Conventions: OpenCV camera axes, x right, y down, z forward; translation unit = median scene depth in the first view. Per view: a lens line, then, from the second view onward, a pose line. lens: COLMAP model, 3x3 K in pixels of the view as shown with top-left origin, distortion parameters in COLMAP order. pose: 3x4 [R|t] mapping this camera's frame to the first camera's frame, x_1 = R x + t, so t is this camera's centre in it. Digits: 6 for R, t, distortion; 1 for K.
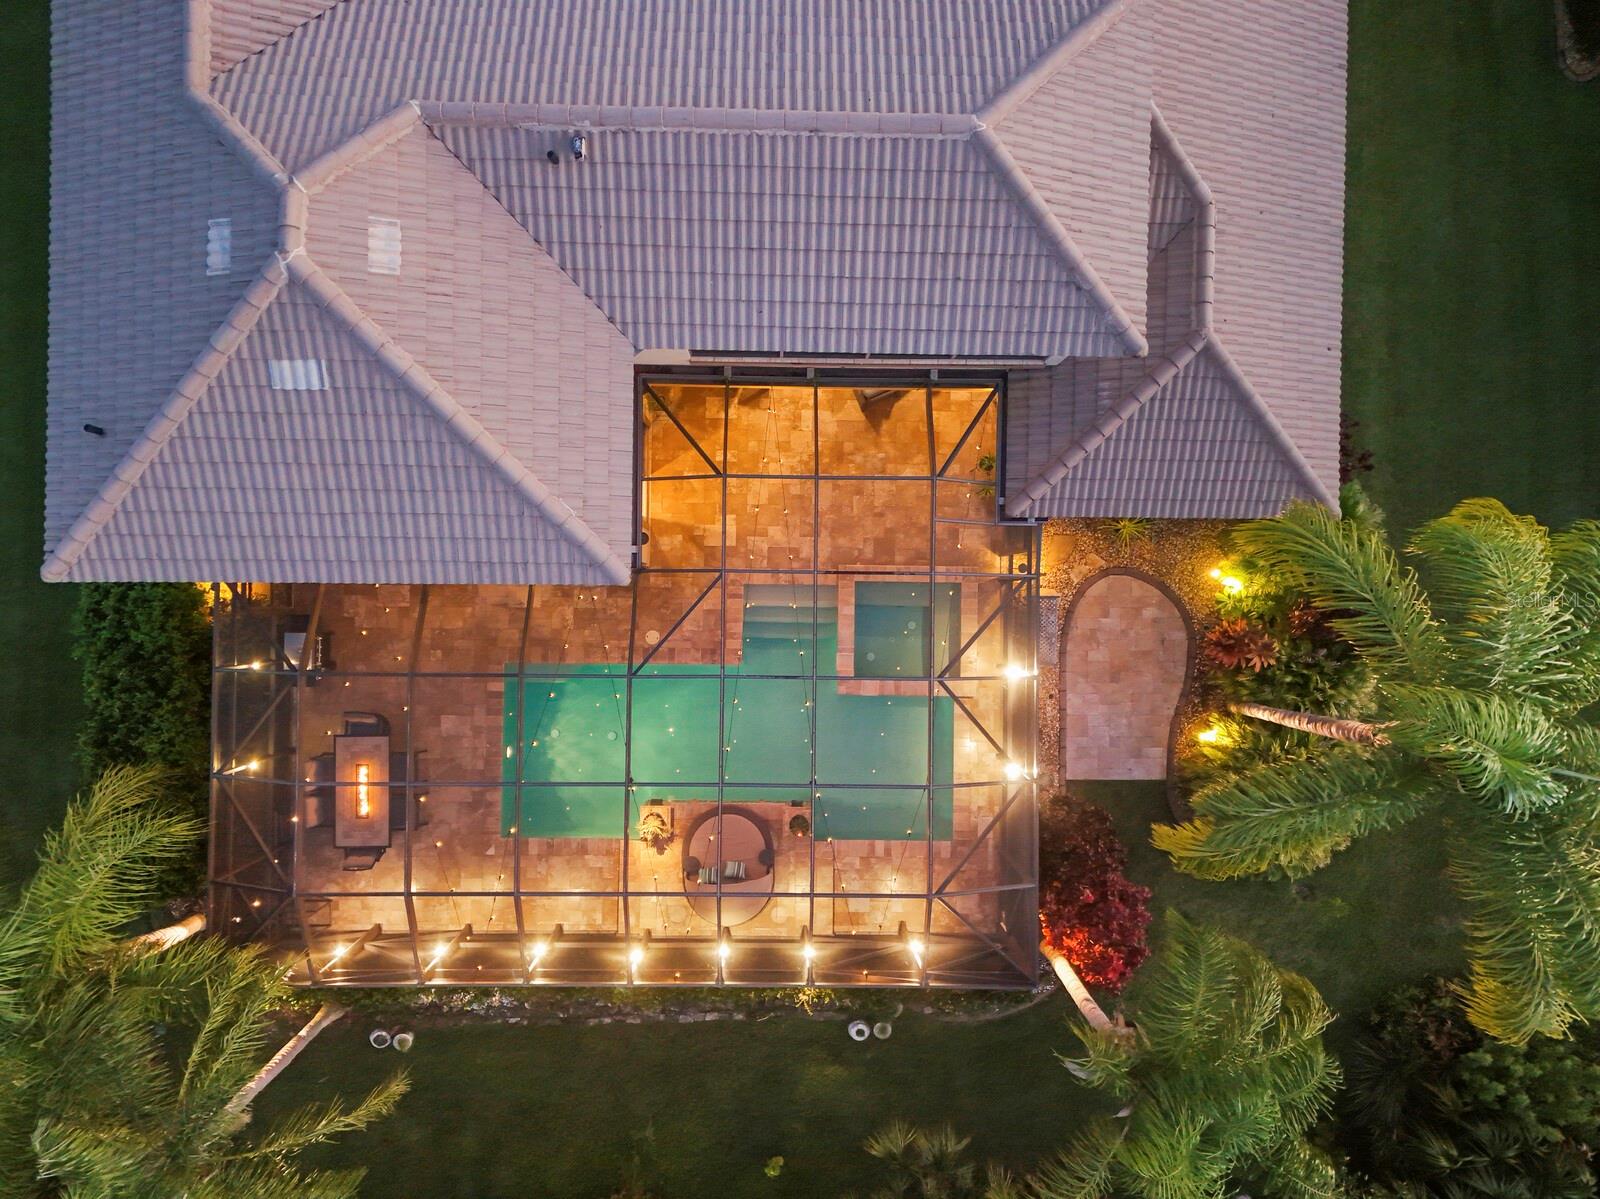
lens RADIAL K [[1121.1, 0, 799.6], [0, 1121.1, 609.6], [0, 0, 1]] dist [-0.008254, -0.007237]
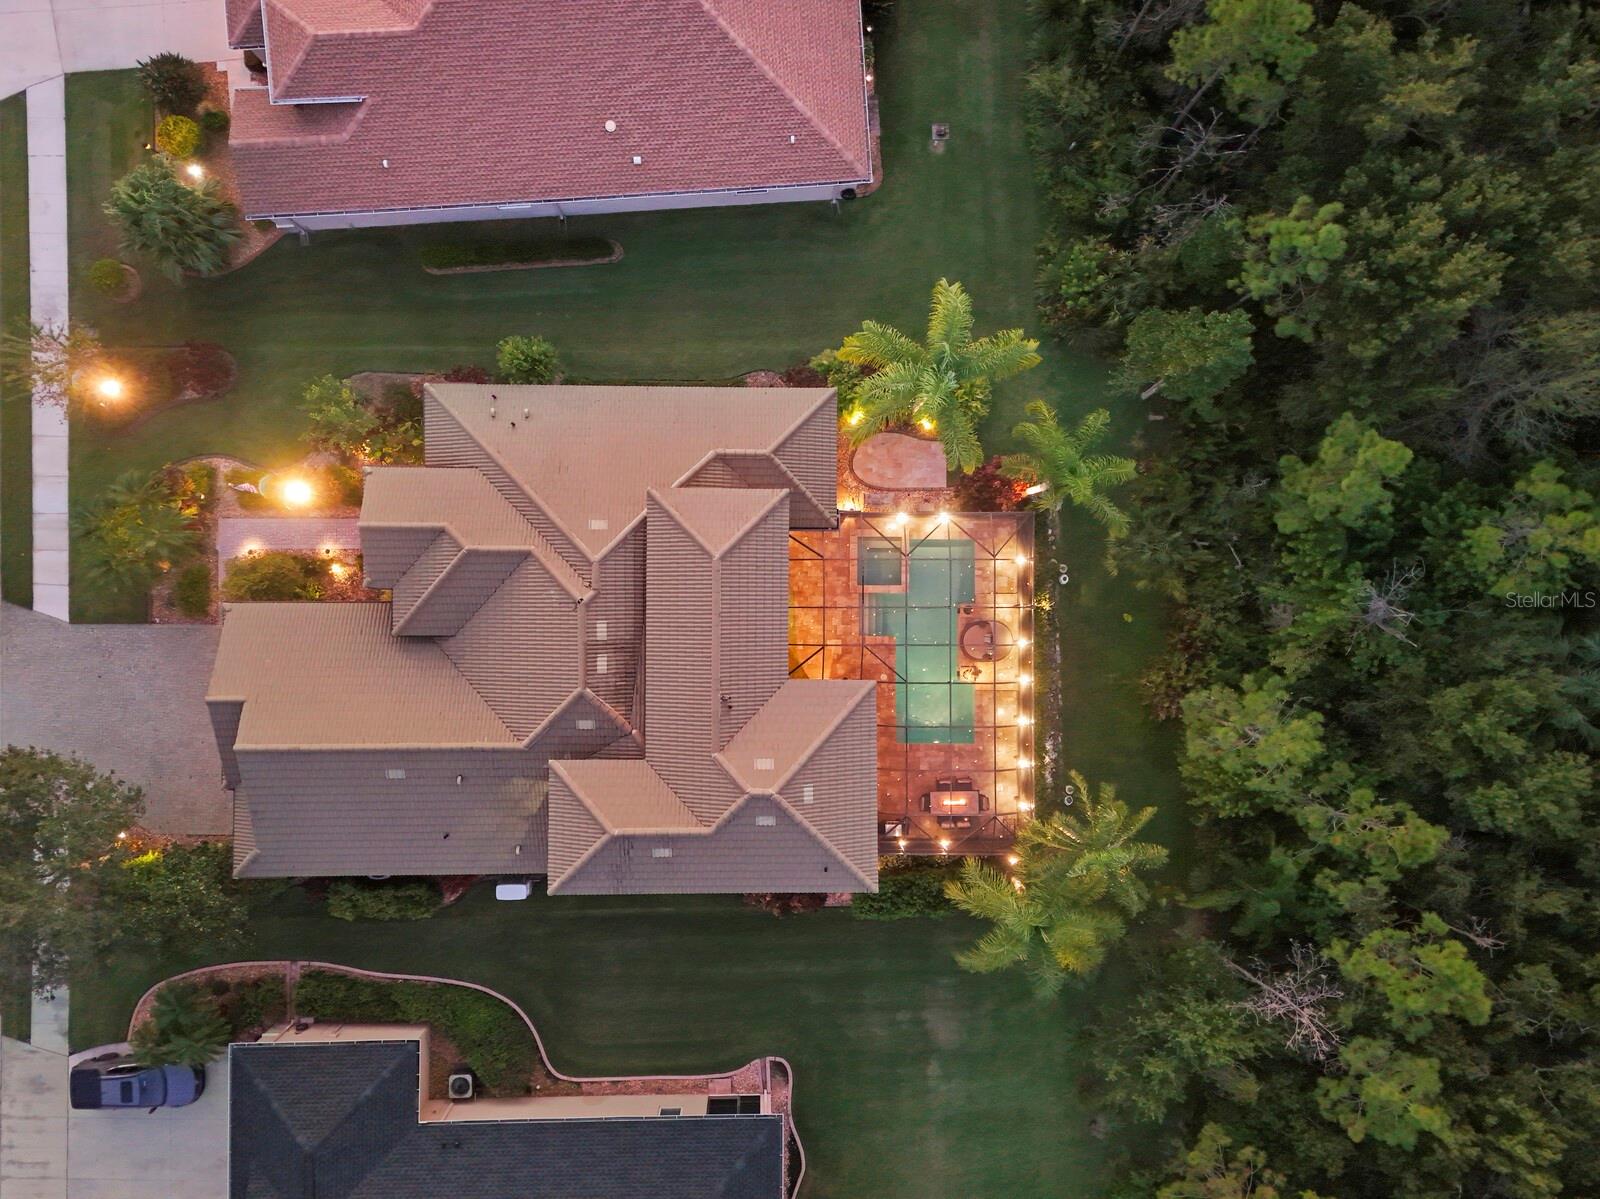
lens RADIAL K [[1121.1, 0, 790.3], [0, 1121.1, 600.7], [0, 0, 1]] dist [-0.008254, -0.007237]
pose [[-0.012564, -0.999517, -0.028432, 0.089116], [0.999844, -0.012911, 0.012068, -0.196013], [-0.012430, -0.028276, 0.999523, -1.276646]]
